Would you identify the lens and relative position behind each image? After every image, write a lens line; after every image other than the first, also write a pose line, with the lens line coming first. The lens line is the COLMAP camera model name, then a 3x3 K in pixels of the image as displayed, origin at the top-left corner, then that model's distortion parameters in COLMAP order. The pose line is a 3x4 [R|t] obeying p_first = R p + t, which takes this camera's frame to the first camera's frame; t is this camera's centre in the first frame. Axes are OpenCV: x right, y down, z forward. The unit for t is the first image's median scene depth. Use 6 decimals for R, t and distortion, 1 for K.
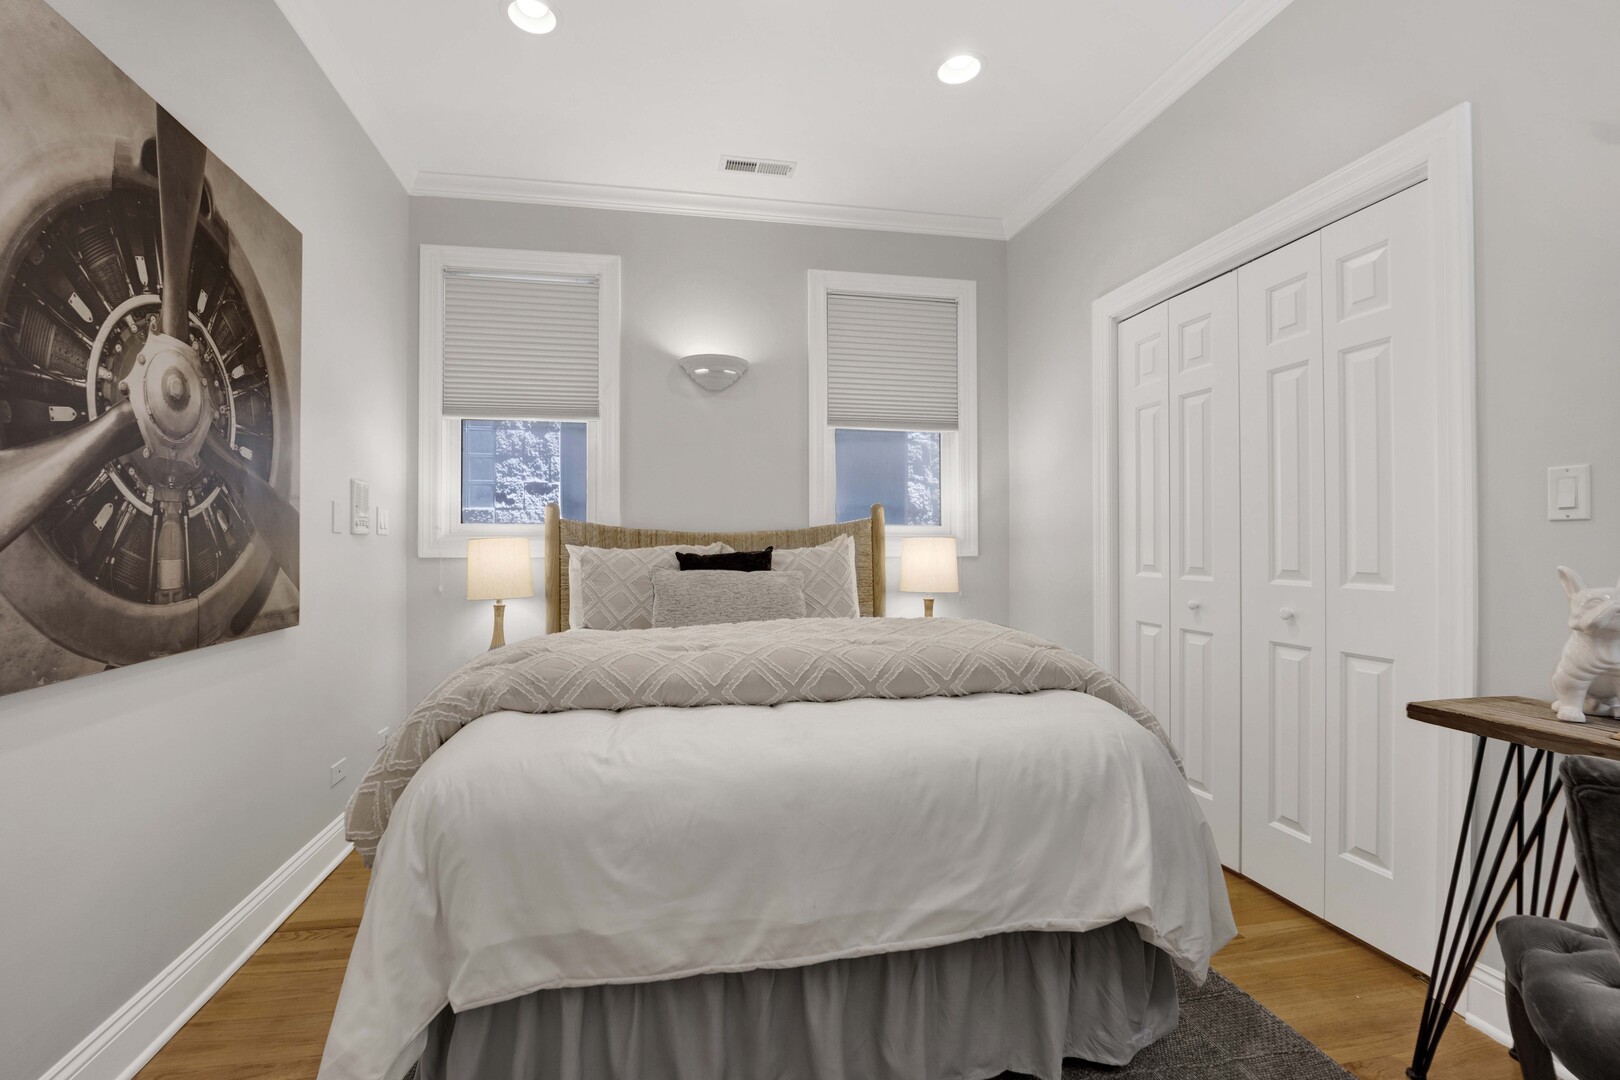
lens RADIAL K [[685.3, 0, 784.1], [0, 685.3, 581.3], [0, 0, 1]] dist [-0.023832, -0.000247]
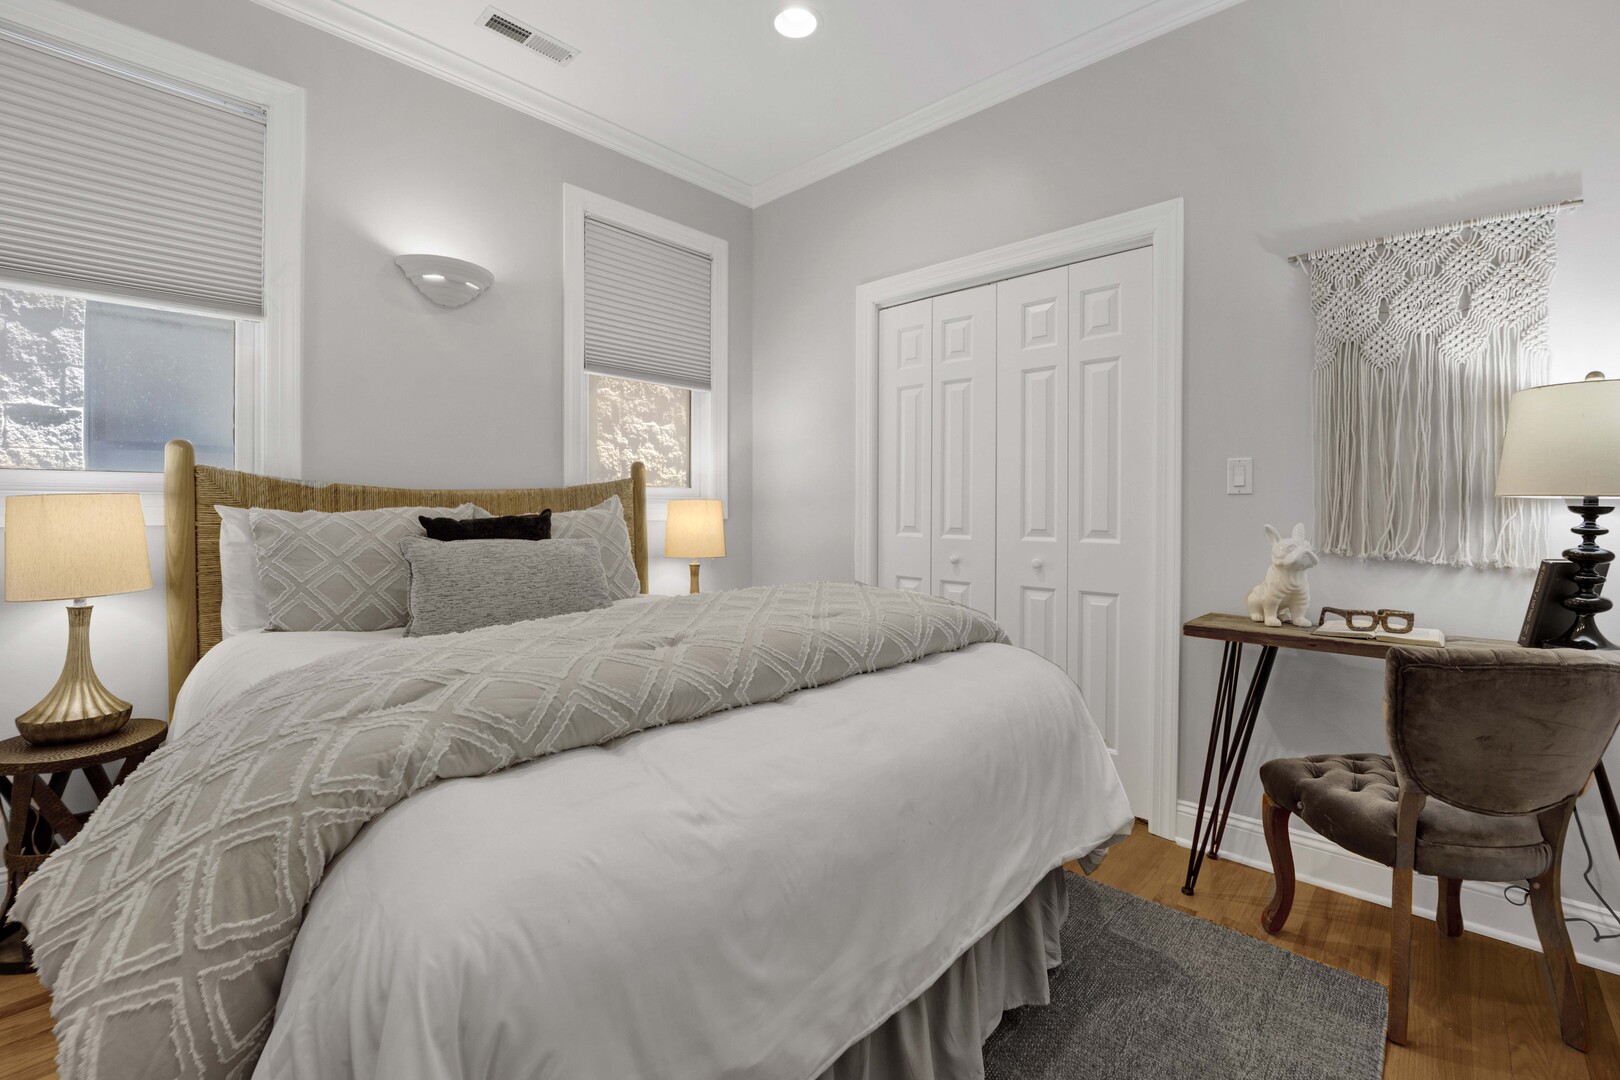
lens RADIAL K [[675.6, 0, 813.4], [0, 675.6, 545.6], [0, 0, 1]] dist [-0.021043, -0.000926]
pose [[0.804976, -0.027854, 0.592653, -0.244881], [0.026013, 0.999594, 0.011647, -0.008344], [-0.592736, 0.006041, 0.805374, 0.163655]]
